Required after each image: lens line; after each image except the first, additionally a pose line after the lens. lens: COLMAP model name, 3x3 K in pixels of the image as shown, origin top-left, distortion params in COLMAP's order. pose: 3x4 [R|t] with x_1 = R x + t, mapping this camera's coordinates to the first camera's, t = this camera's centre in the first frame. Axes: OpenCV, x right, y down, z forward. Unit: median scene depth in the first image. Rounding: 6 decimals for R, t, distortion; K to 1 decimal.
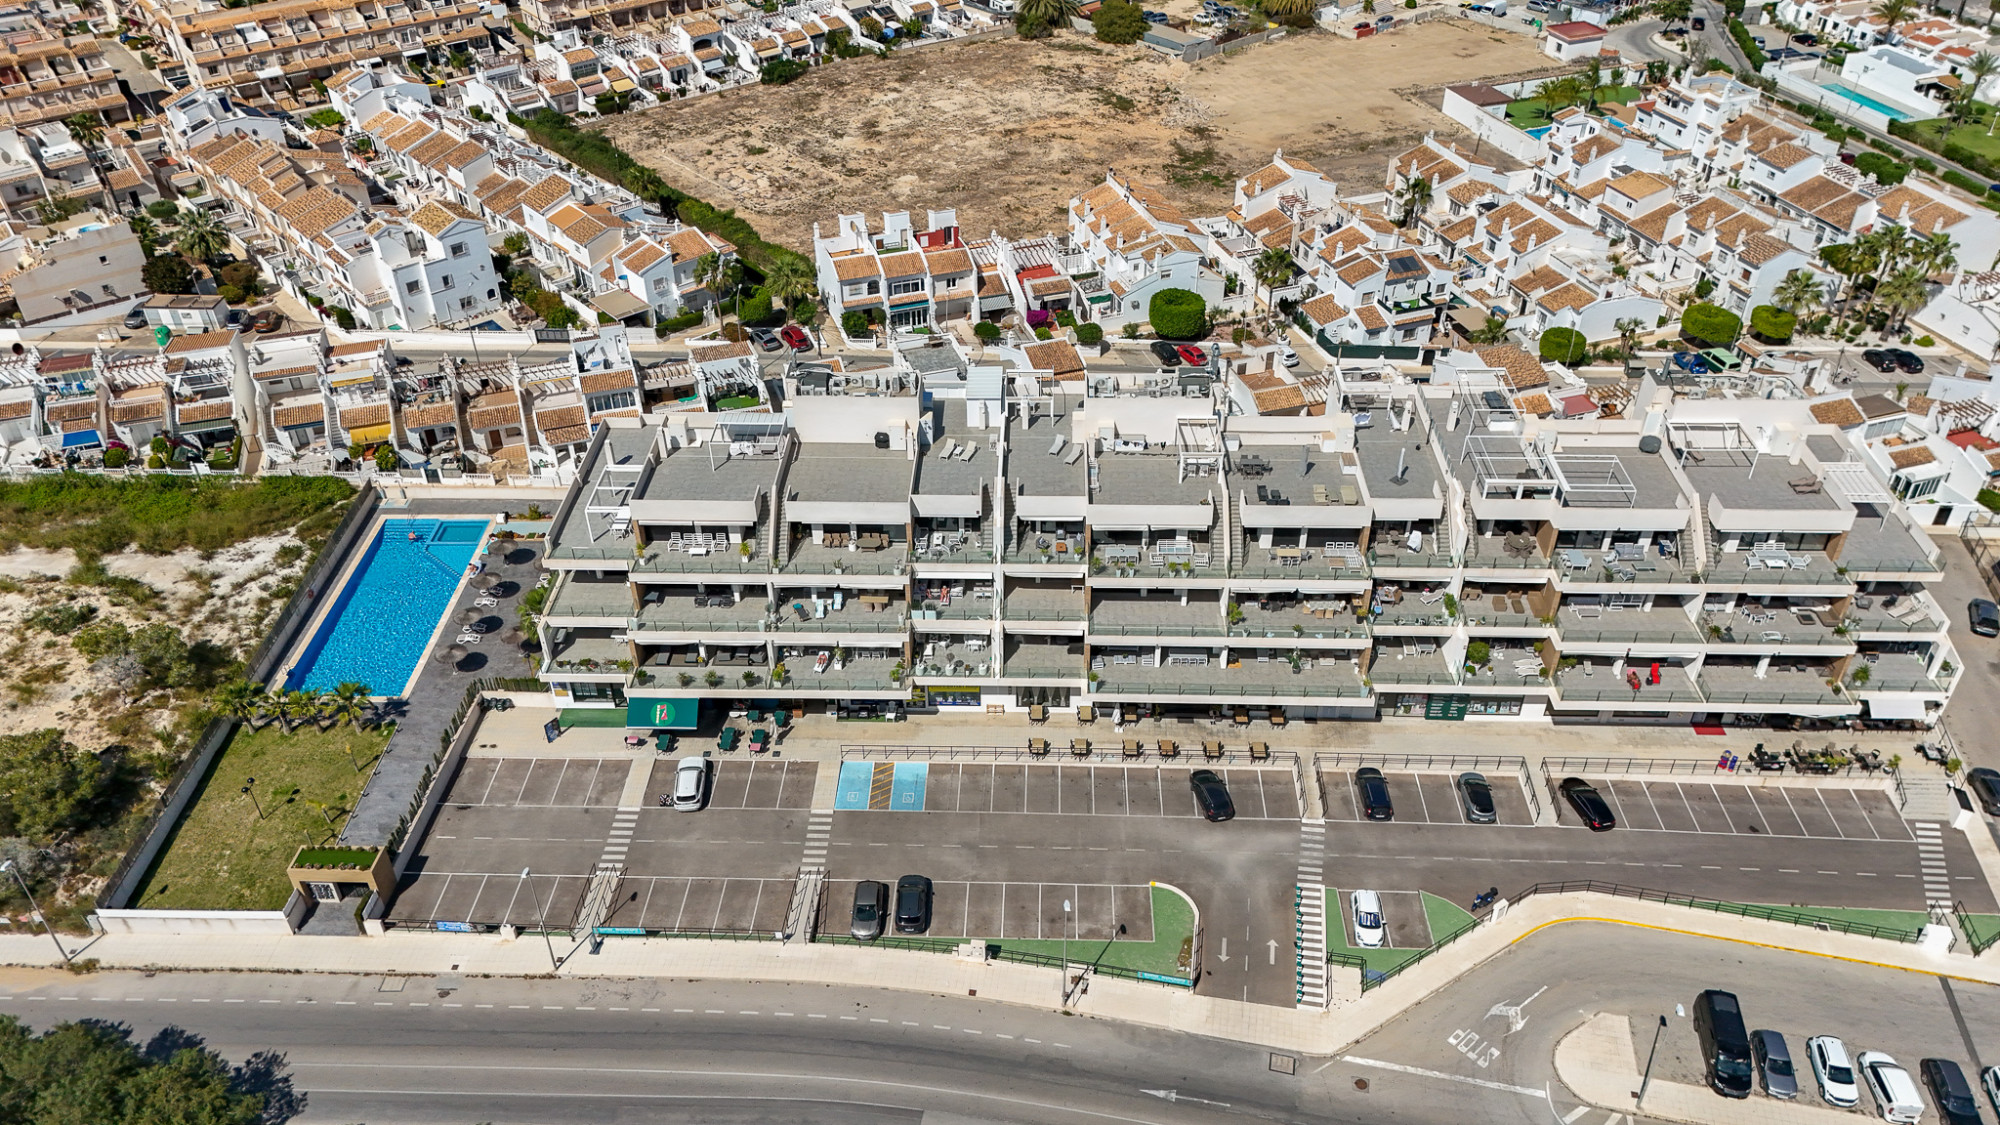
lens RADIAL K [[1488.2, 0, 1000.0], [0, 1488.2, 562.5], [0, 0, 1]] dist [0.133936, -0.202434]
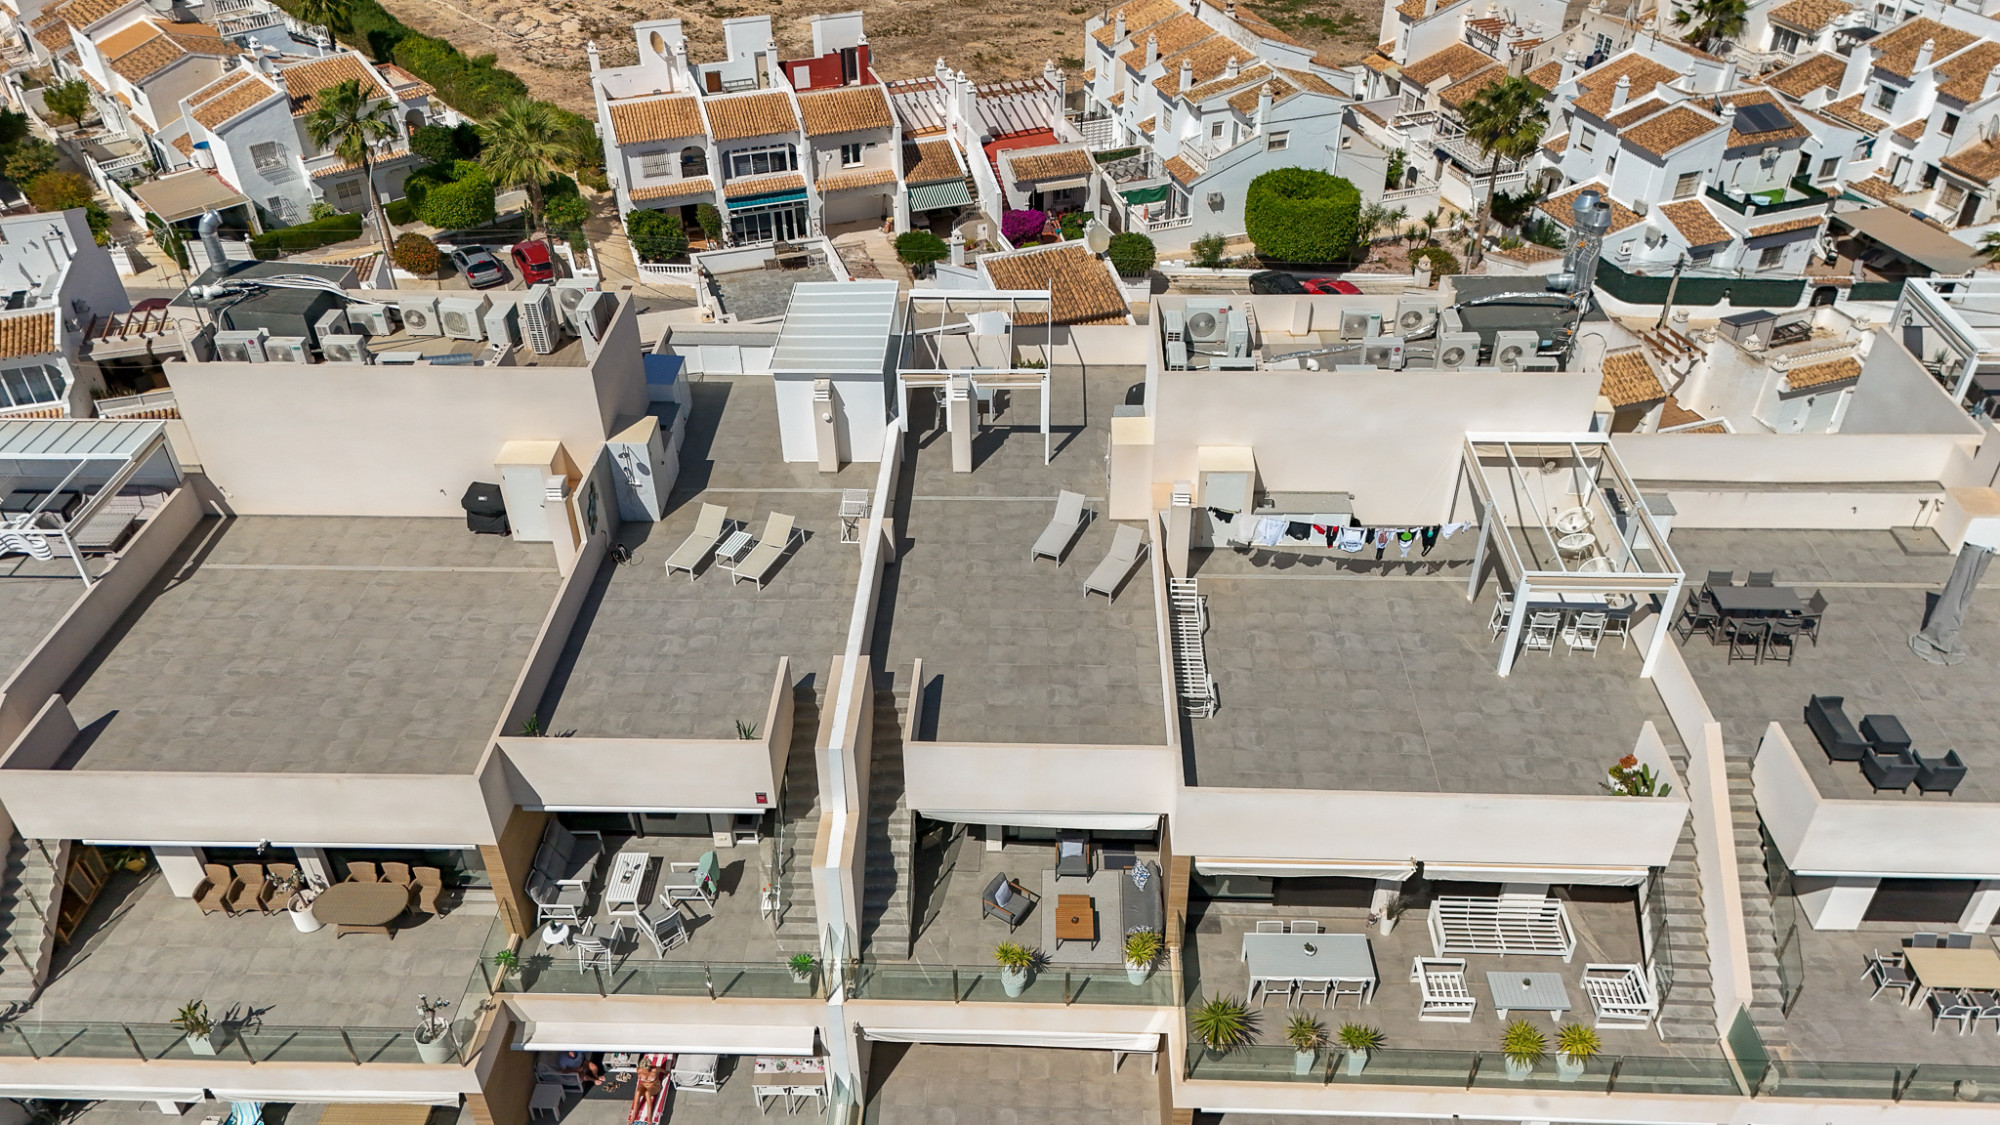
lens RADIAL K [[1478.4, 0, 1000.0], [0, 1478.4, 562.5], [0, 0, 1]] dist [0.053370, -0.000159]
pose [[0.999991, 0.001811, -0.003893, 0.019428], [-0.001795, 0.999991, 0.003896, -0.052244], [0.003900, -0.003889, 0.999985, 0.500961]]
